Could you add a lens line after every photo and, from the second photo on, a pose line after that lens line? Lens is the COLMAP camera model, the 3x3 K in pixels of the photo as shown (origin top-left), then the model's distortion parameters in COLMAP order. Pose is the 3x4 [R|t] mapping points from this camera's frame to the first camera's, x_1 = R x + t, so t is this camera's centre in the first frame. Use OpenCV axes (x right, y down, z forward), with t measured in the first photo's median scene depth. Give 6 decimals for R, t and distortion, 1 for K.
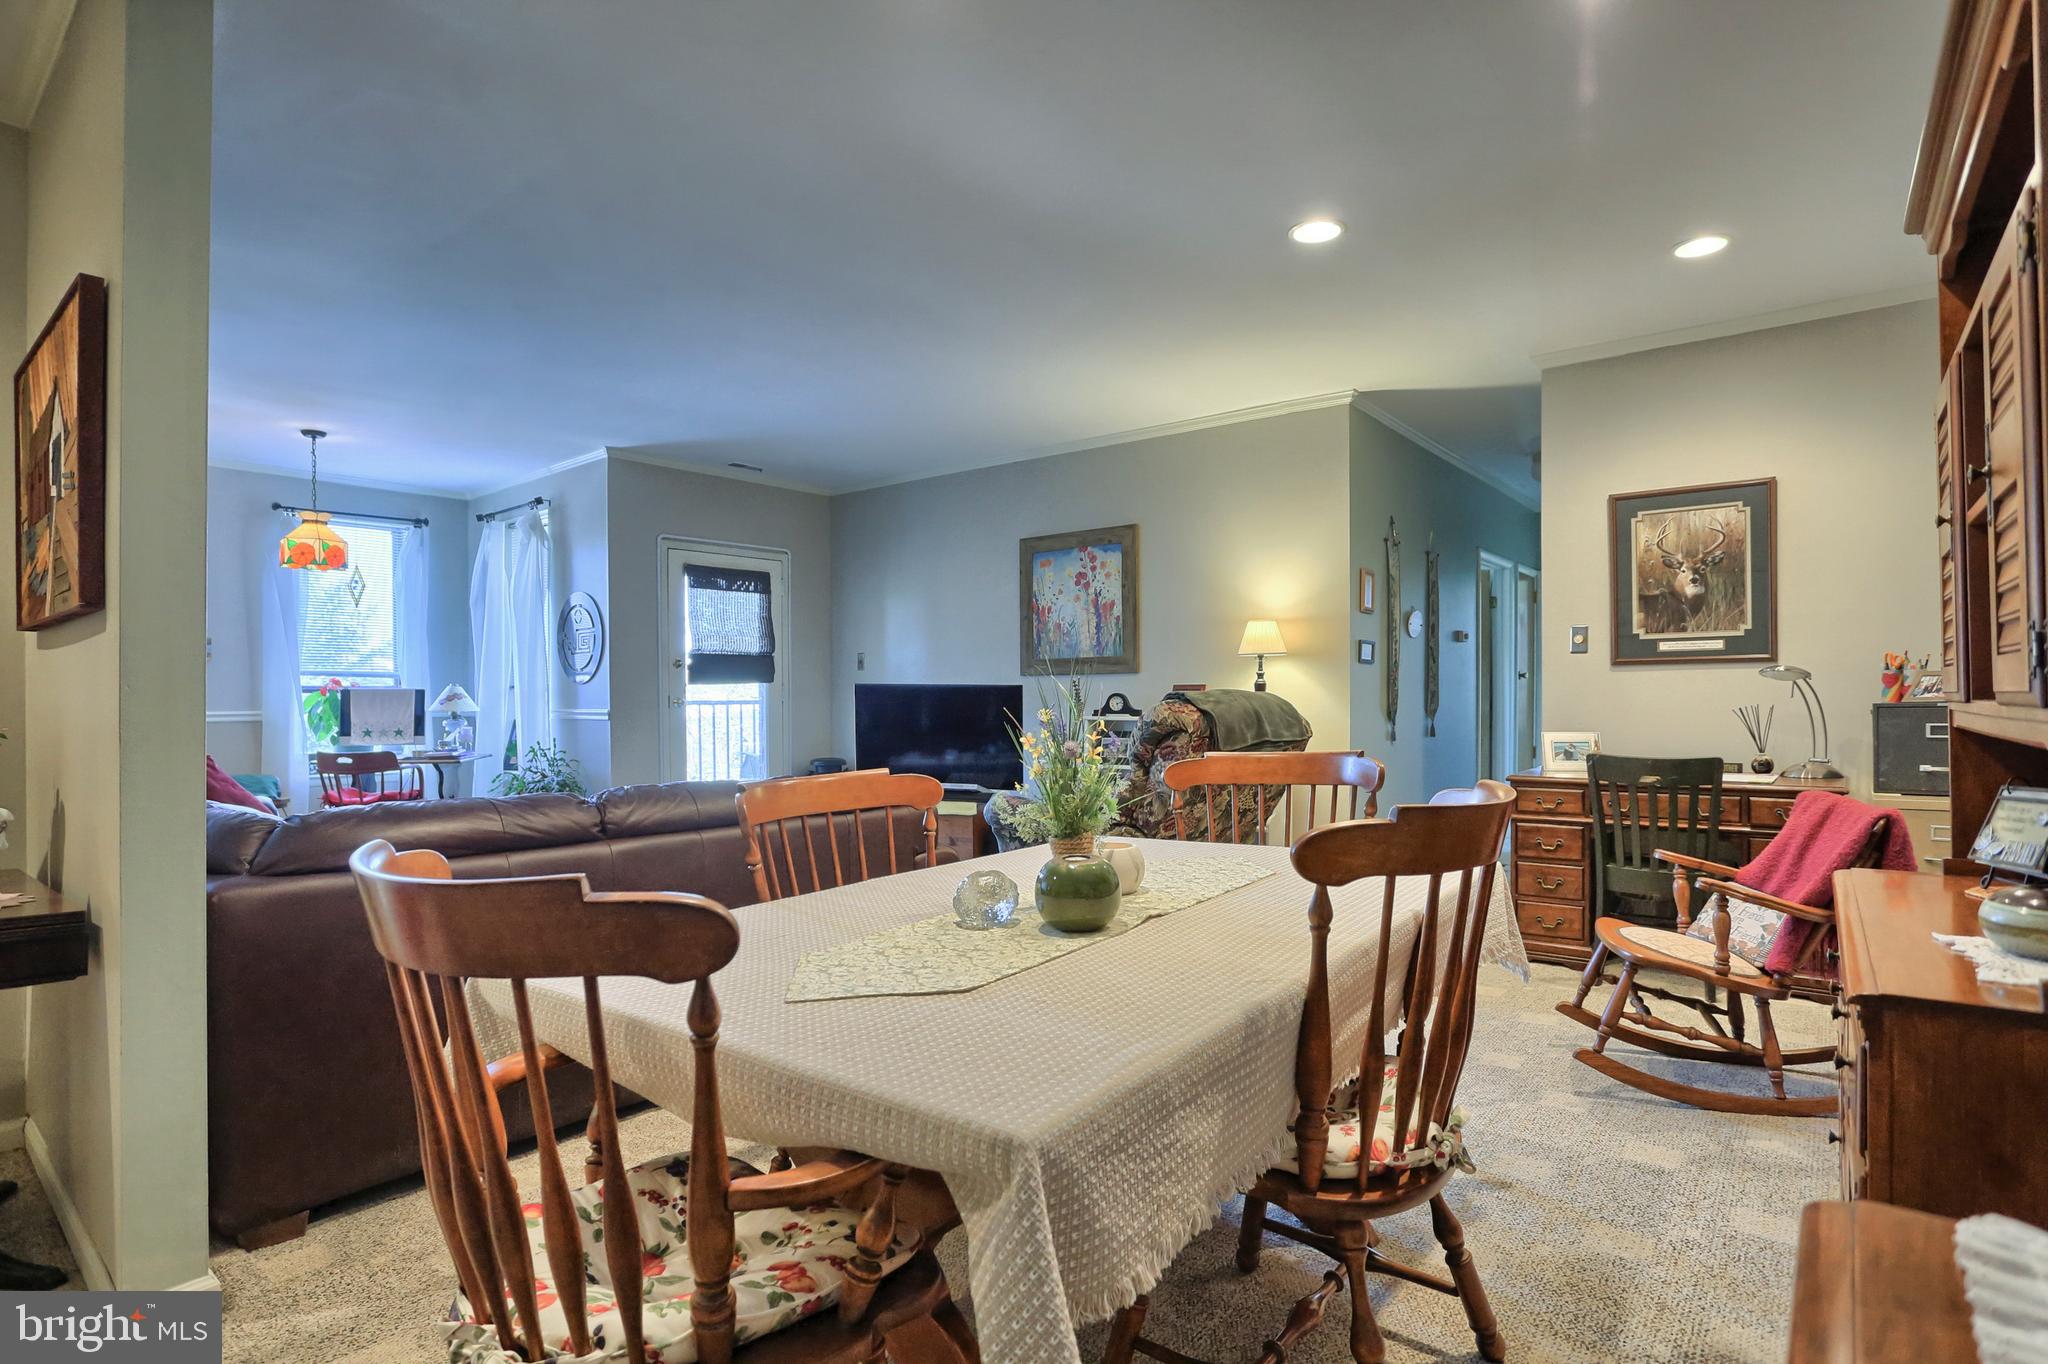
lens RADIAL K [[1027.7, 0, 1019.3], [0, 1027.7, 684.5], [0, 0, 1]] dist [-0.050303, 0.013783]
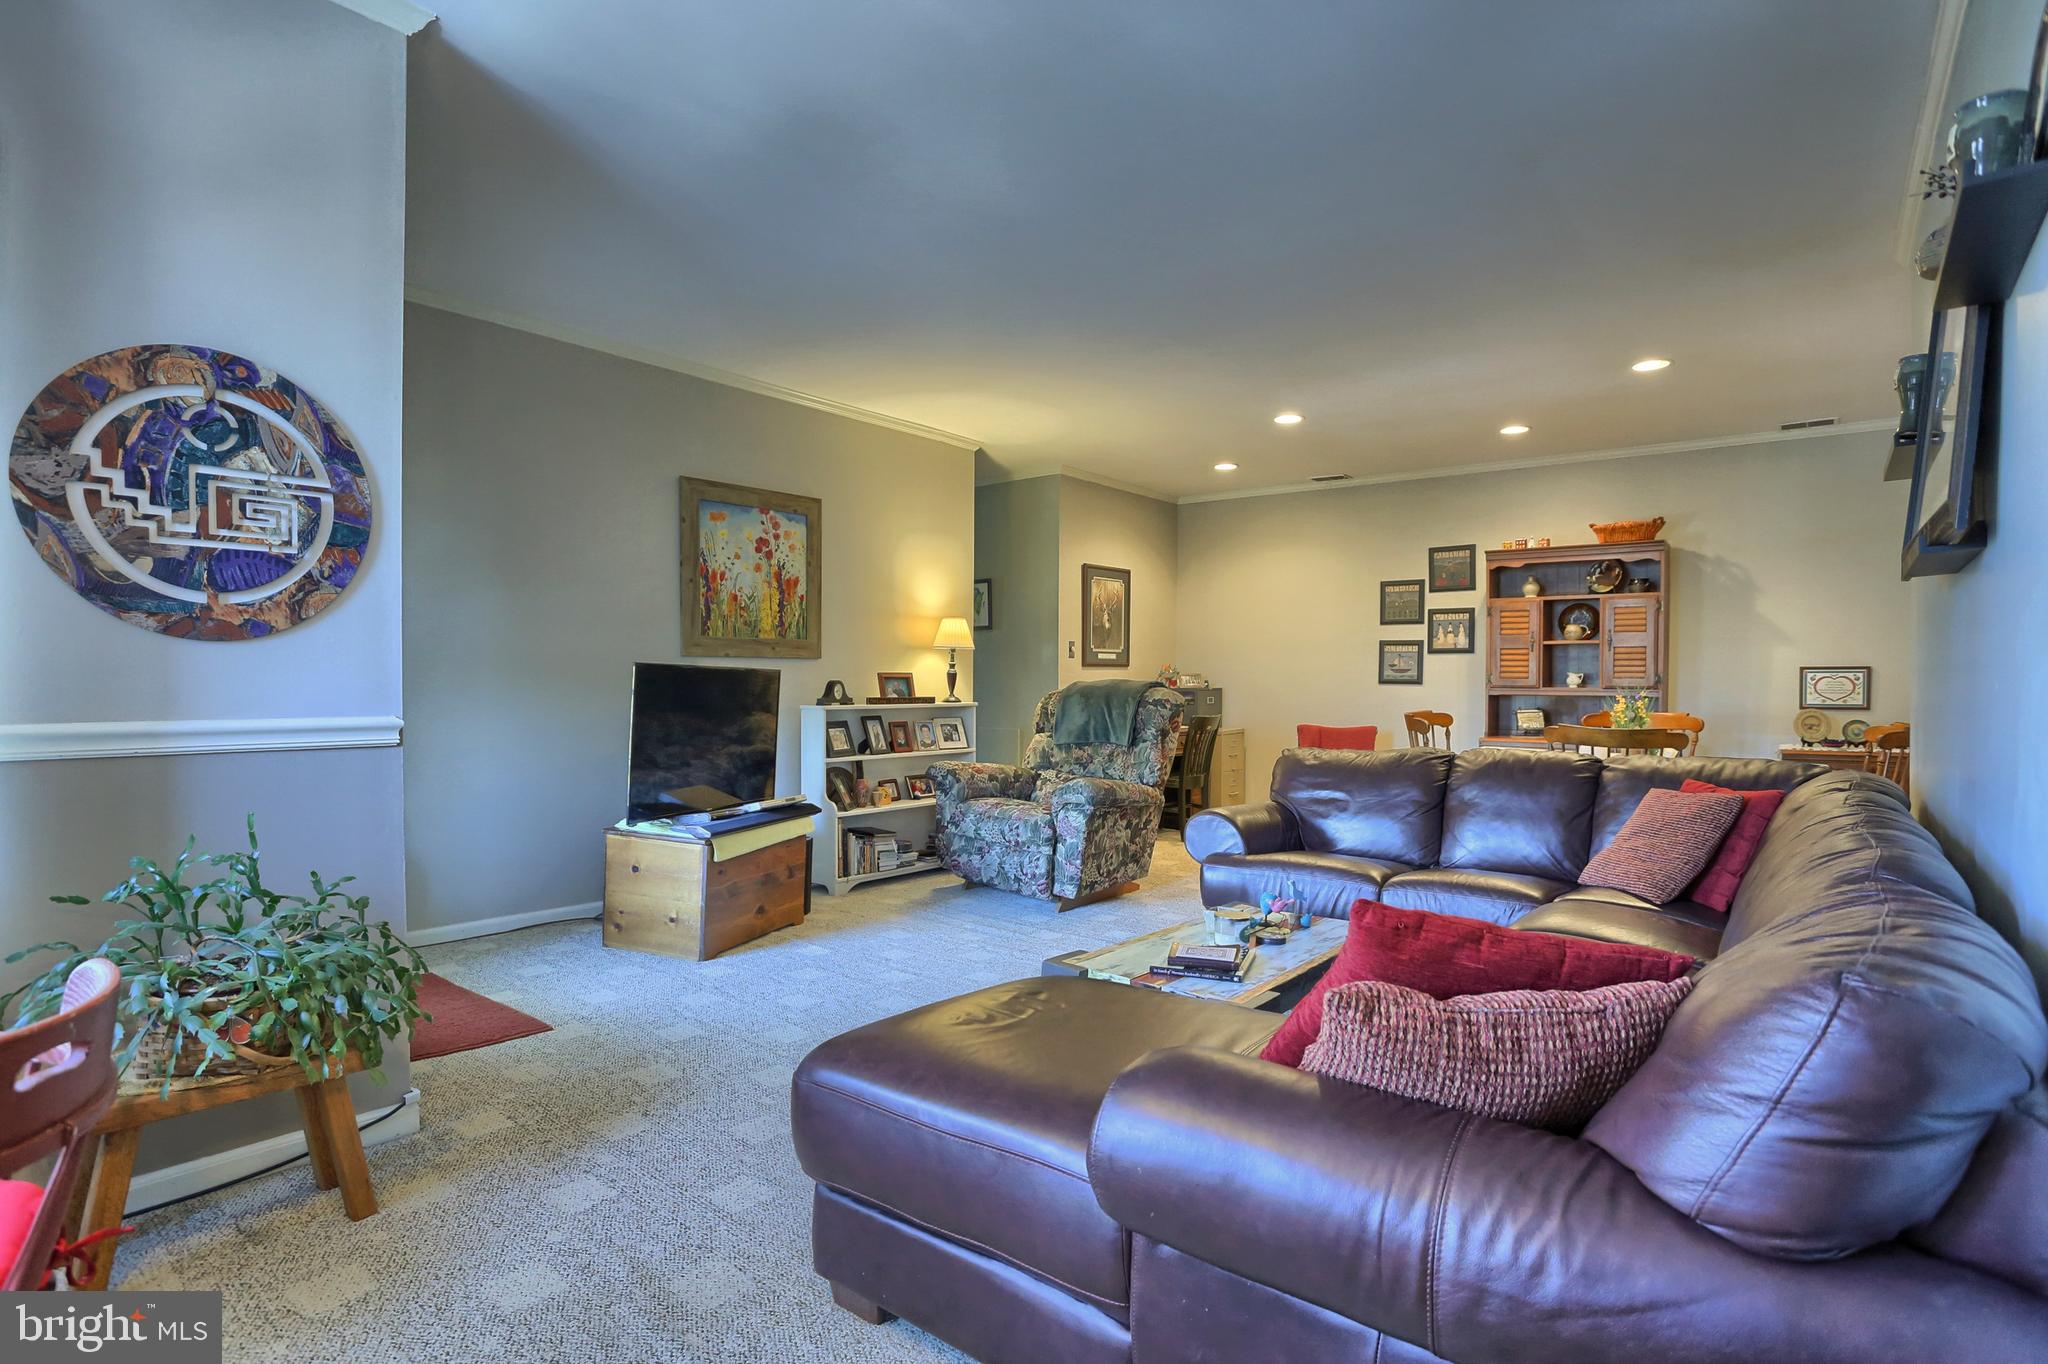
lens RADIAL K [[1027.7, 0, 1024.2], [0, 1027.7, 676.1], [0, 0, 1]] dist [-0.050303, 0.013783]
pose [[-0.000415, 0.006994, 0.999975, -0.798183], [-0.015681, 0.999853, -0.006999, 0.007632], [-0.999877, -0.015684, -0.000305, 0.794637]]
